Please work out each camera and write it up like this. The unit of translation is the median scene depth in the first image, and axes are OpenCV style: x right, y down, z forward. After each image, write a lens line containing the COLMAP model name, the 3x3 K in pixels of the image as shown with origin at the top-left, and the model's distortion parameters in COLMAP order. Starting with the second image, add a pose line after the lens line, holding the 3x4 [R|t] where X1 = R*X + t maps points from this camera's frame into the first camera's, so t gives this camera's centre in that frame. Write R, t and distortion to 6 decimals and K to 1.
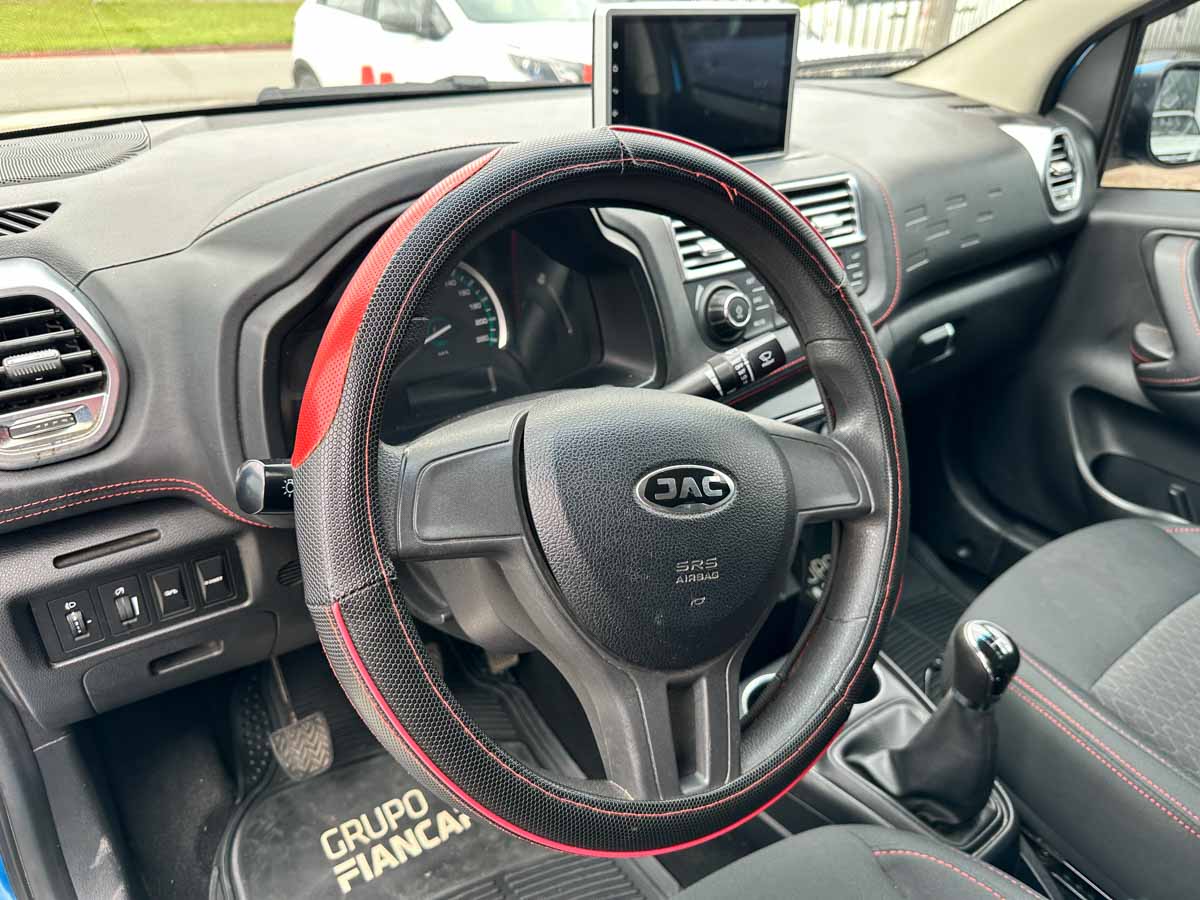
lens RADIAL K [[828.4, 0, 628.8], [0, 828.4, 436.1], [0, 0, 1]] dist [0.004118, -0.015709]
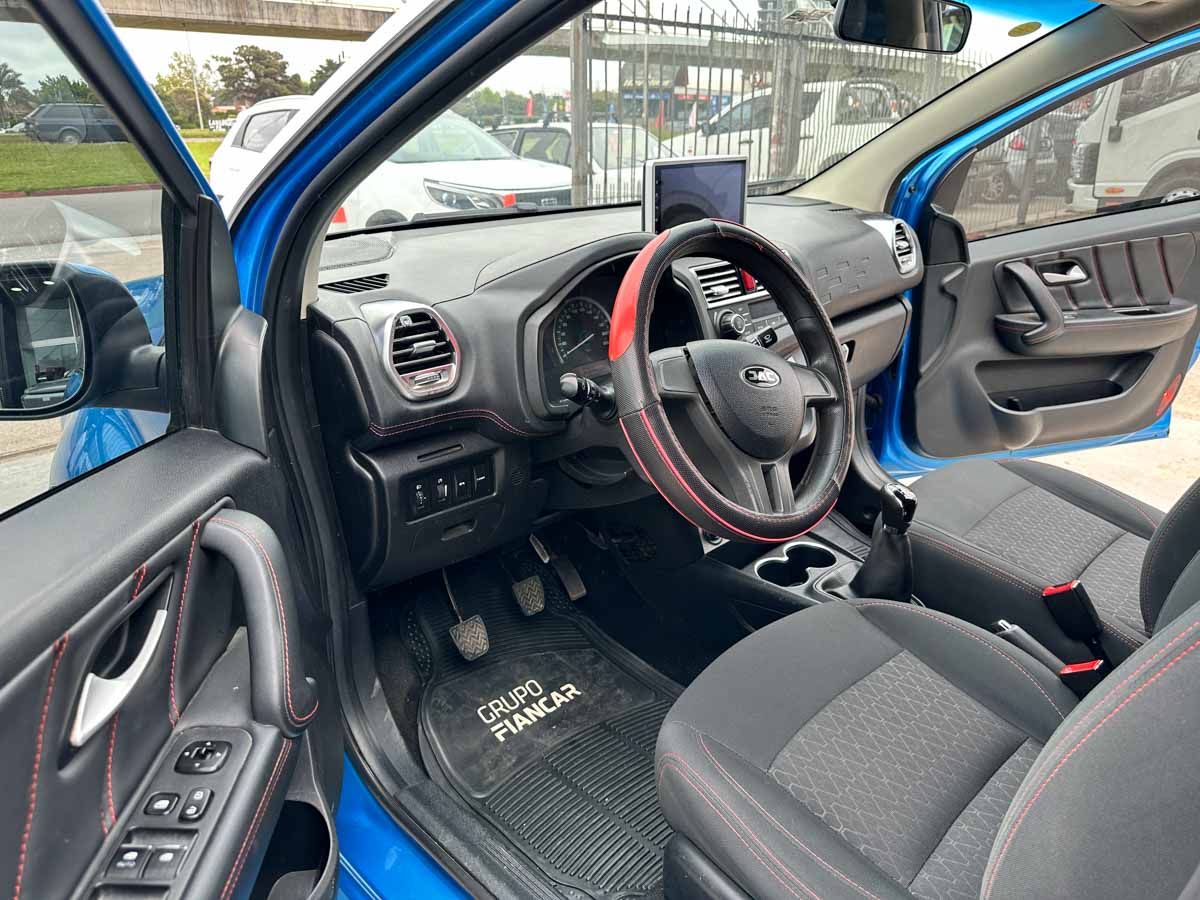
lens RADIAL K [[828.4, 0, 611.9], [0, 828.4, 449.2], [0, 0, 1]] dist [0.004118, -0.015709]
pose [[0.989863, -0.075215, 0.120477, -0.354844], [0.089049, 0.989494, -0.113896, 0.278877], [-0.110644, 0.123470, 0.986161, -0.647204]]
